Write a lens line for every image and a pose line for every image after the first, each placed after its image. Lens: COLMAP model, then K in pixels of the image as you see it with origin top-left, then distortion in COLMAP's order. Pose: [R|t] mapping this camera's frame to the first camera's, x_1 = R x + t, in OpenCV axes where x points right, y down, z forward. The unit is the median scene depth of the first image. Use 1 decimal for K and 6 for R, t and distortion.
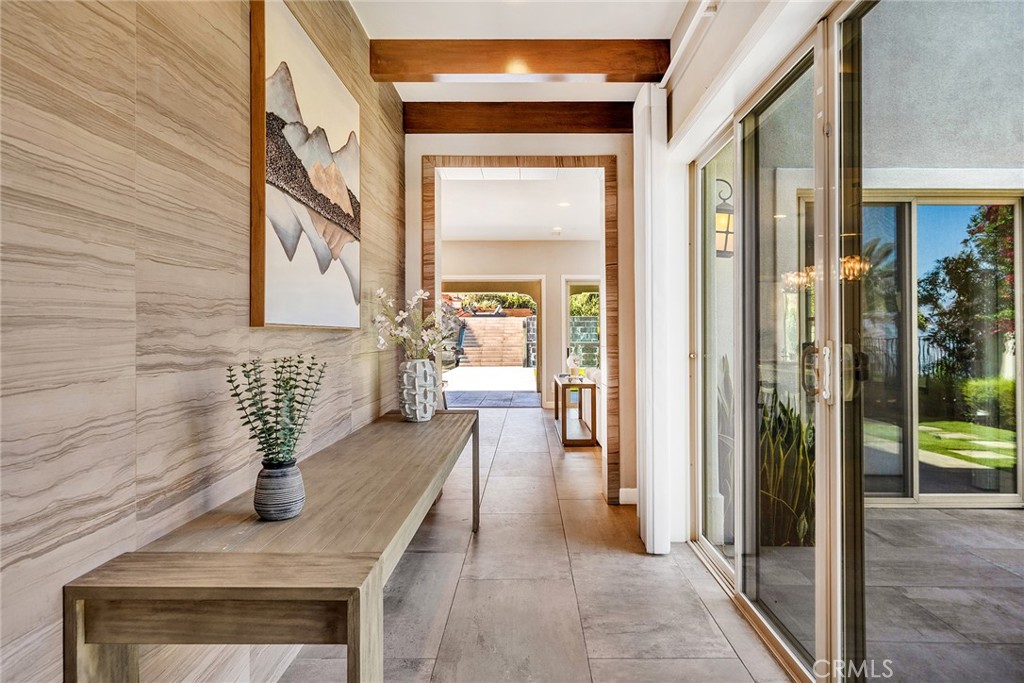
lens RADIAL K [[473.8, 0, 513.3], [0, 473.8, 329.1], [0, 0, 1]] dist [0.000214, 0.000129]
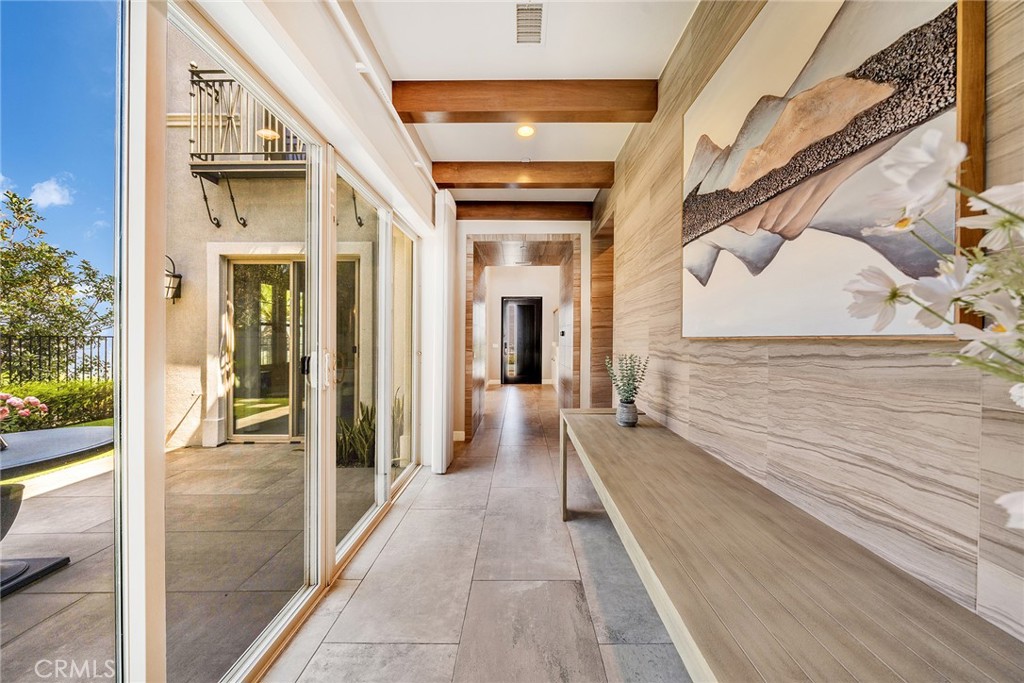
lens RADIAL K [[377.0, 0, 512.0], [0, 377.0, 341.5], [0, 0, 1]] dist [-0.000622, 0.000026]
pose [[-0.999934, 0.005280, -0.010197, 0.041579], [0.005278, 0.999986, 0.000227, -0.001726], [0.010198, 0.000173, -0.999948, 1.891409]]
